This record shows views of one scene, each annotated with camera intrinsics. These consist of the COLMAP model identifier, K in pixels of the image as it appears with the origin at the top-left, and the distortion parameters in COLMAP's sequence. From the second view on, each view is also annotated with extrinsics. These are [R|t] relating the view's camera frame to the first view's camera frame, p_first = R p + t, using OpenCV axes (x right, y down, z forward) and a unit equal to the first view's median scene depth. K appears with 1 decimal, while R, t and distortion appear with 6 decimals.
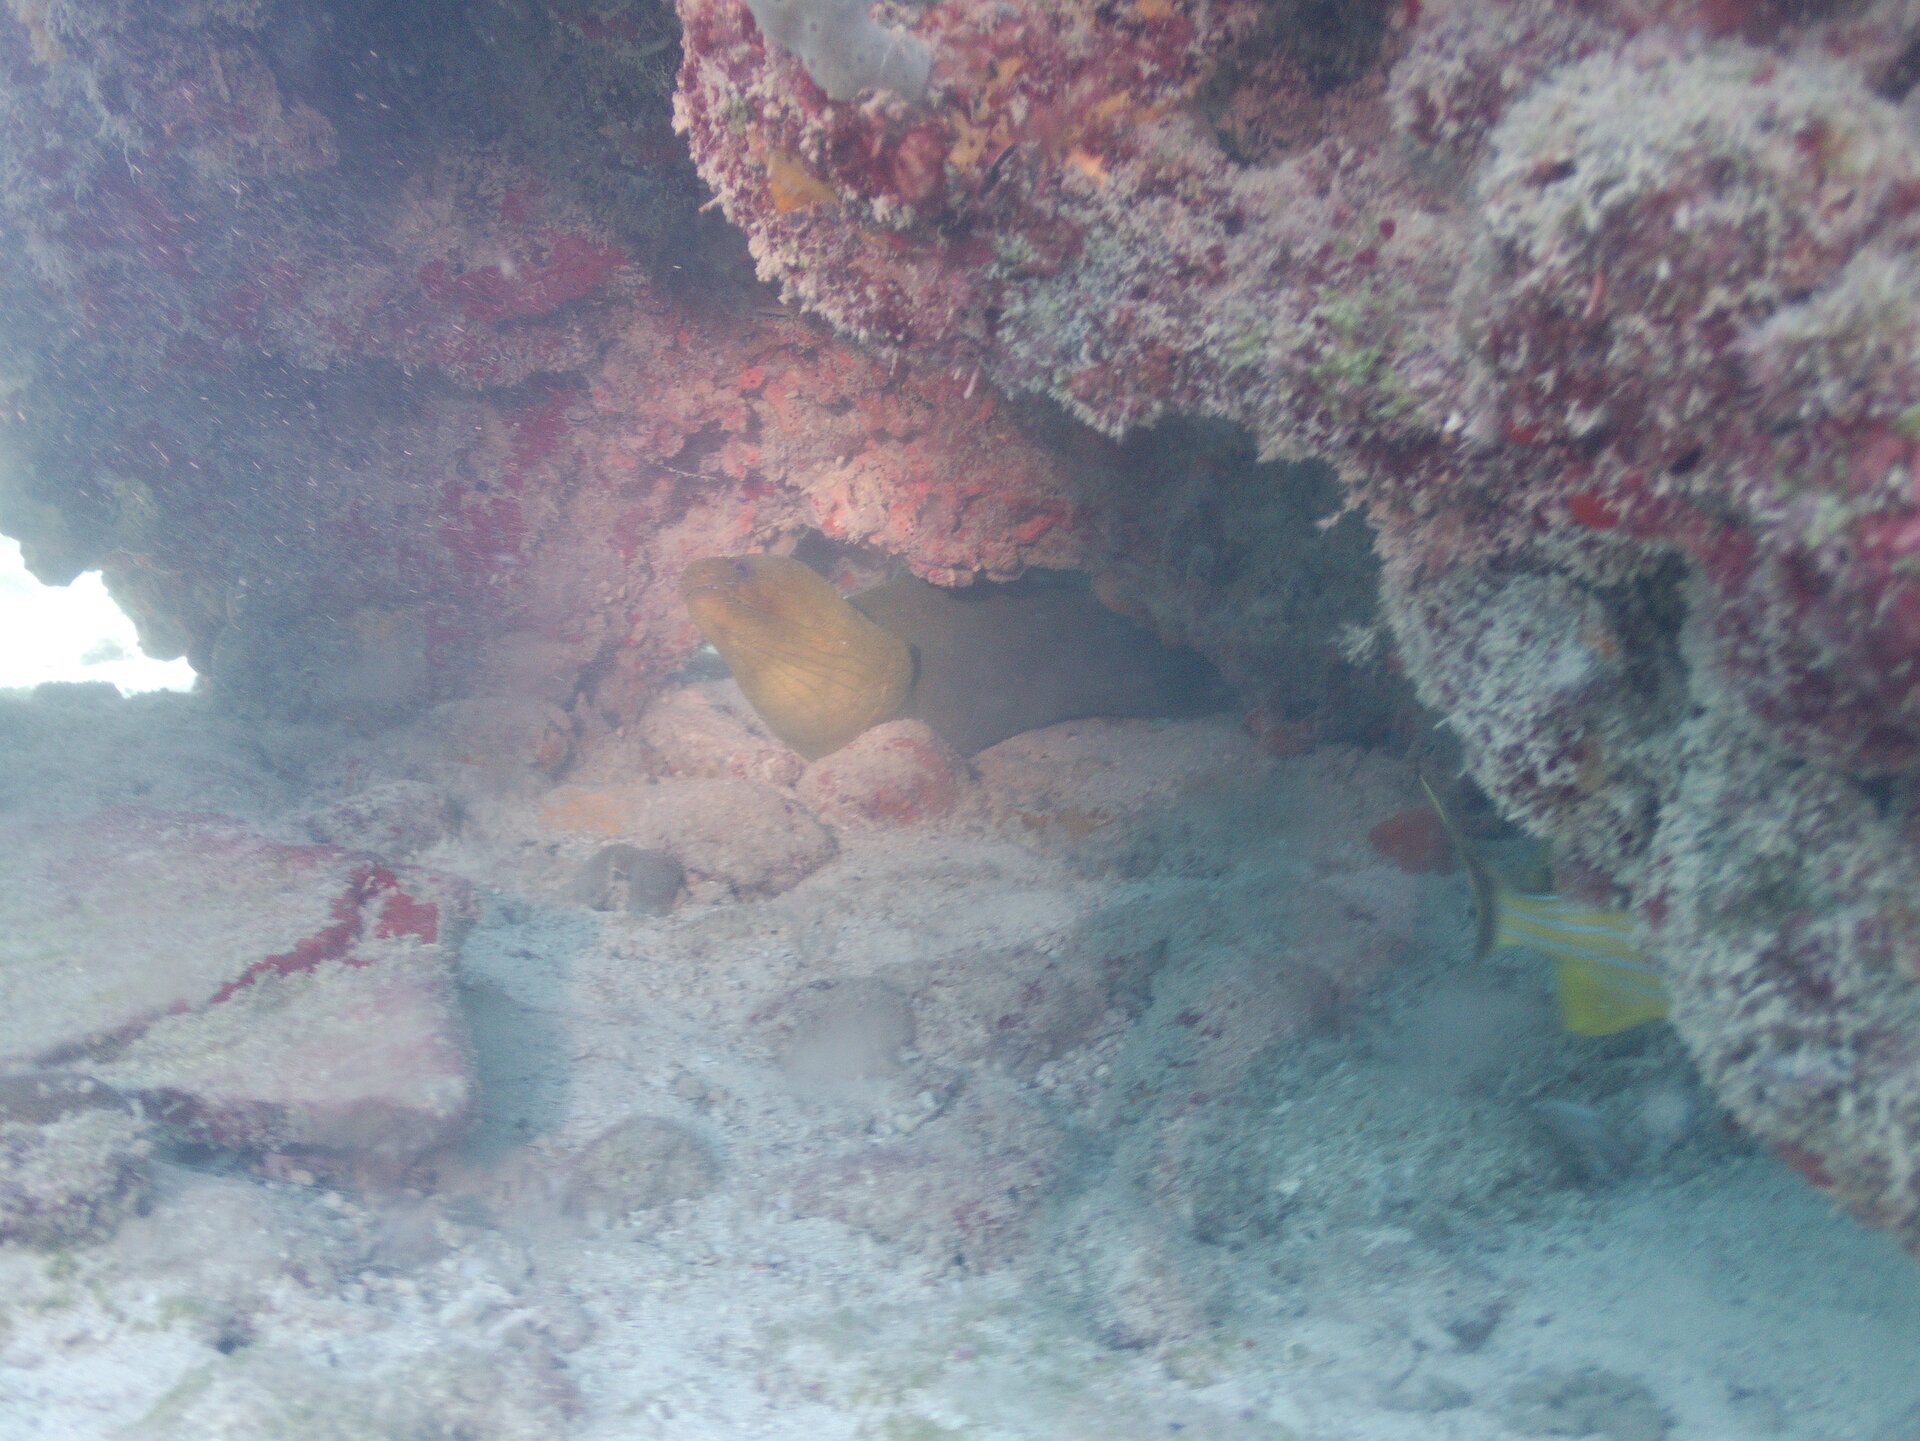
lens RADIAL K [[1918.8, 0, 960.0], [0, 1918.8, 720.5], [0, 0, 1]] dist [0.025007, -0.106105]
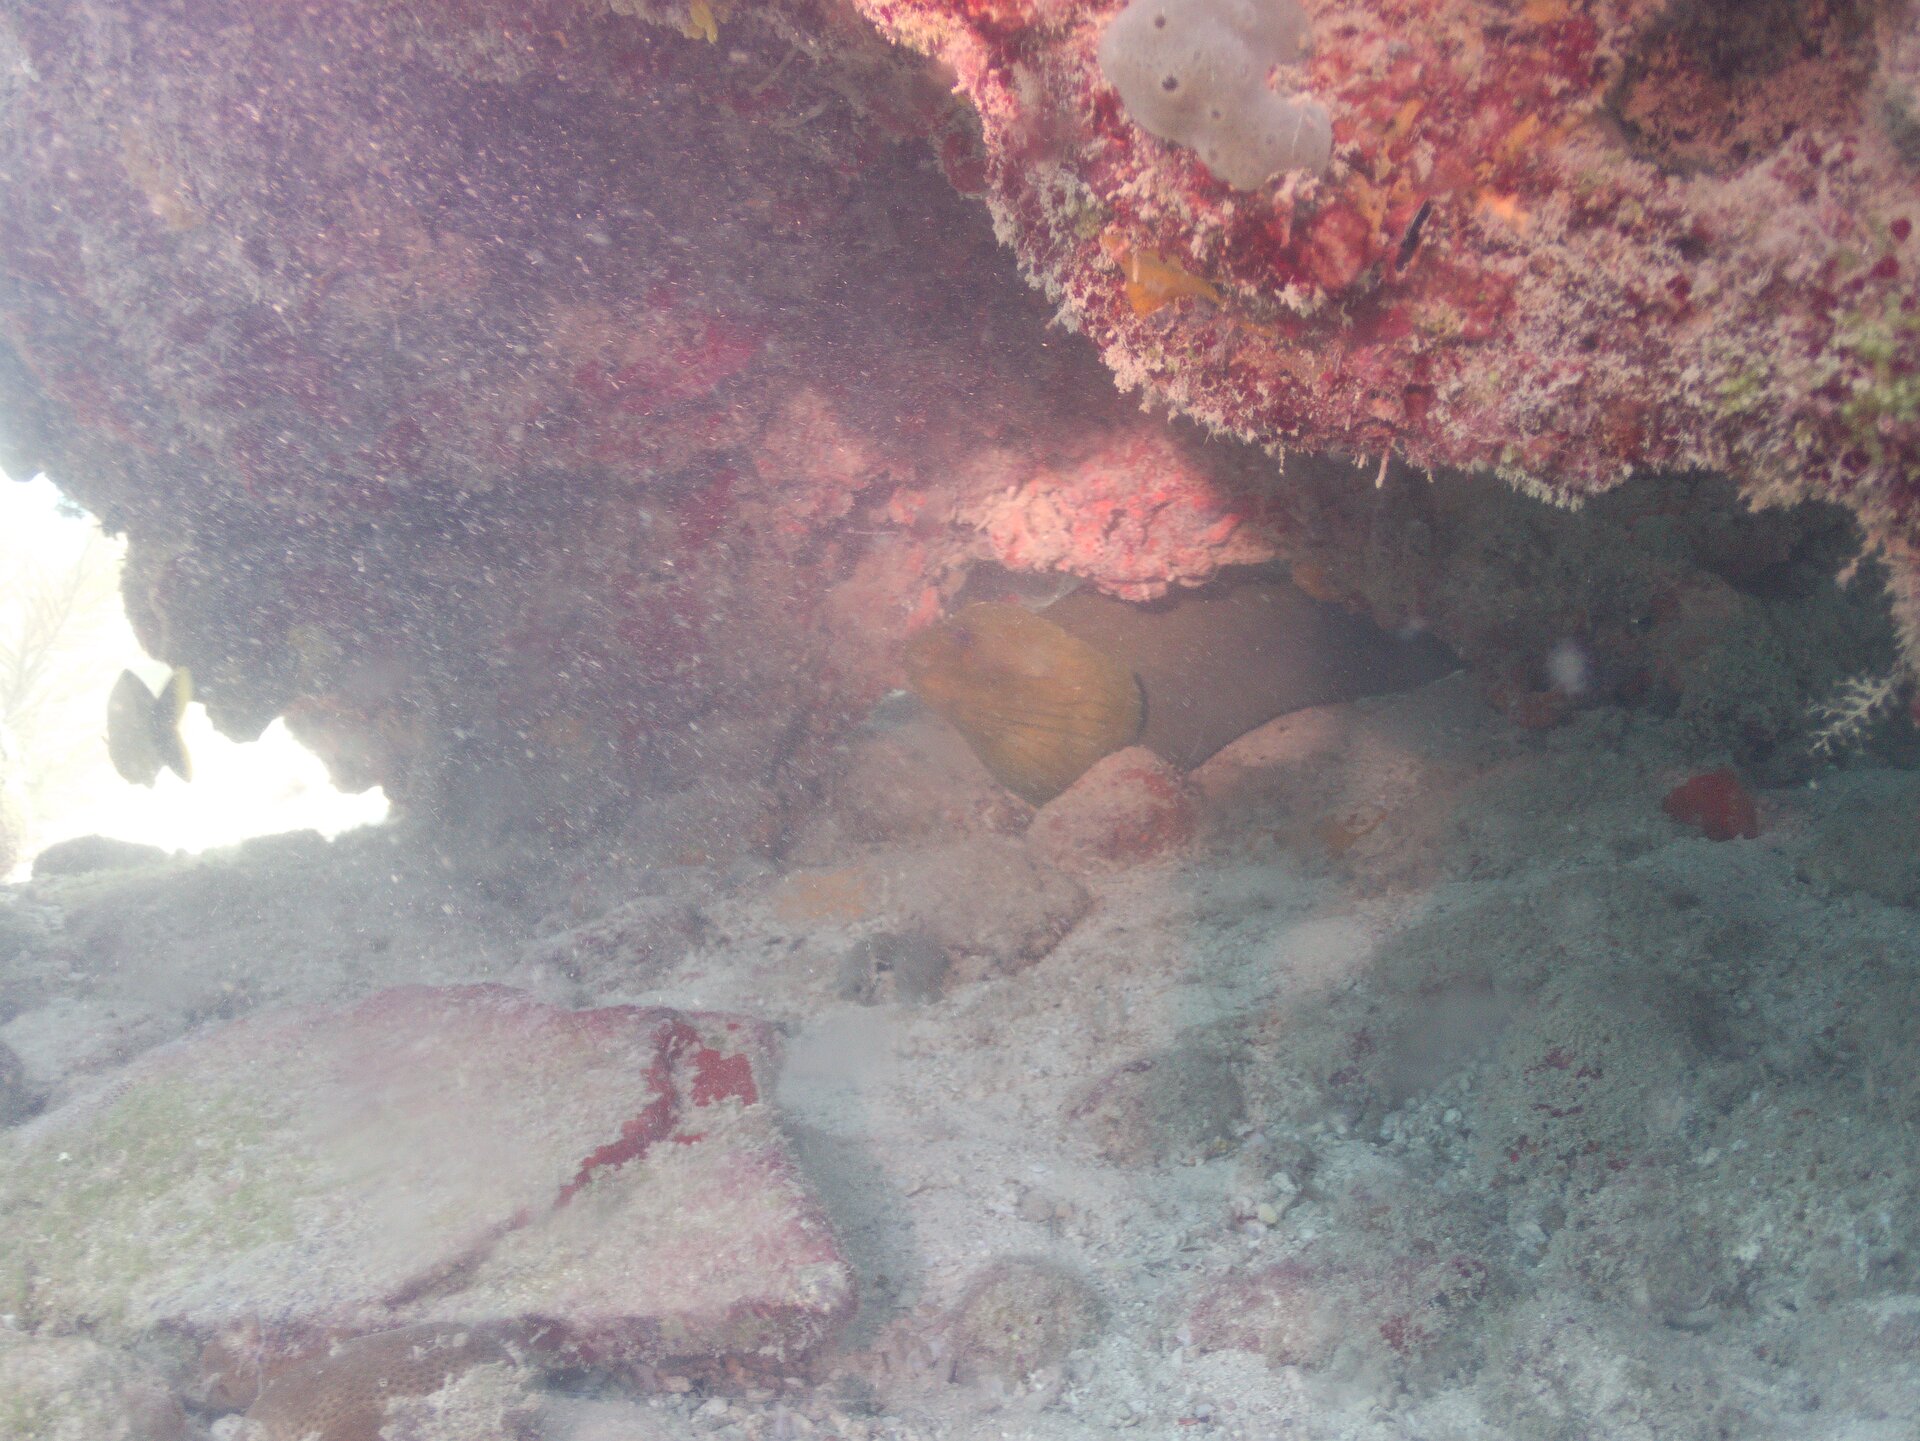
lens RADIAL K [[1918.5, 0, 960.0], [0, 1918.5, 720.5], [0, 0, 1]] dist [0.025590, -0.114111]
pose [[0.986084, -0.153325, -0.064258, -0.102853], [0.153923, 0.988073, 0.004430, -0.068924], [0.062812, -0.014259, 0.997923, 0.082438]]
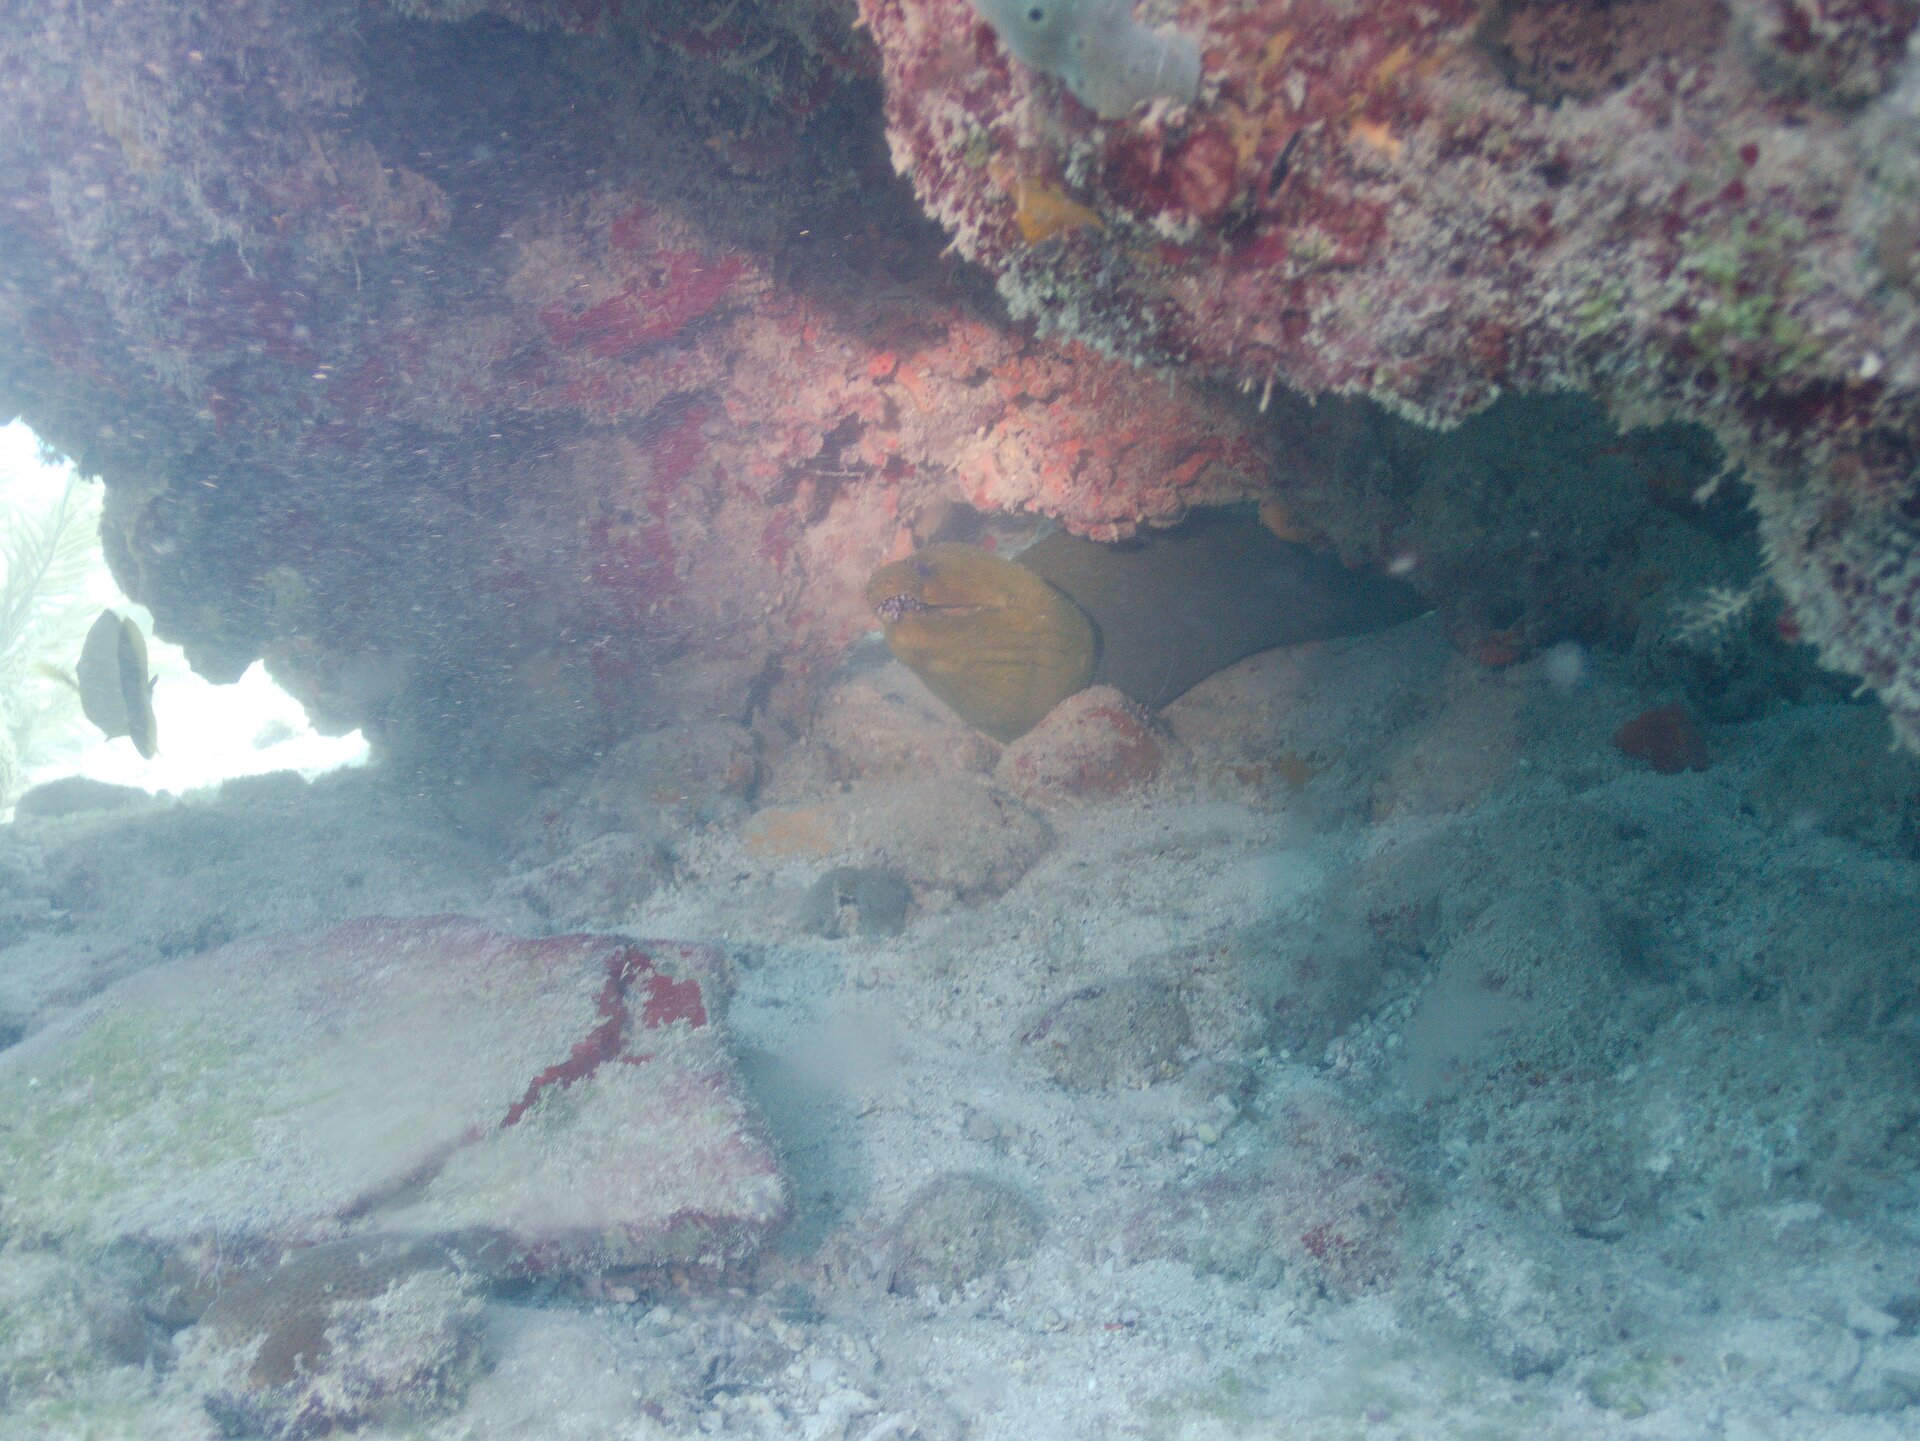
lens RADIAL K [[1918.8, 0, 960.0], [0, 1918.8, 720.5], [0, 0, 1]] dist [0.025007, -0.106105]
pose [[0.985760, -0.153847, -0.067880, -0.069786], [0.156186, 0.987254, 0.030575, -0.053171], [0.062311, -0.040742, 0.997225, 0.061729]]
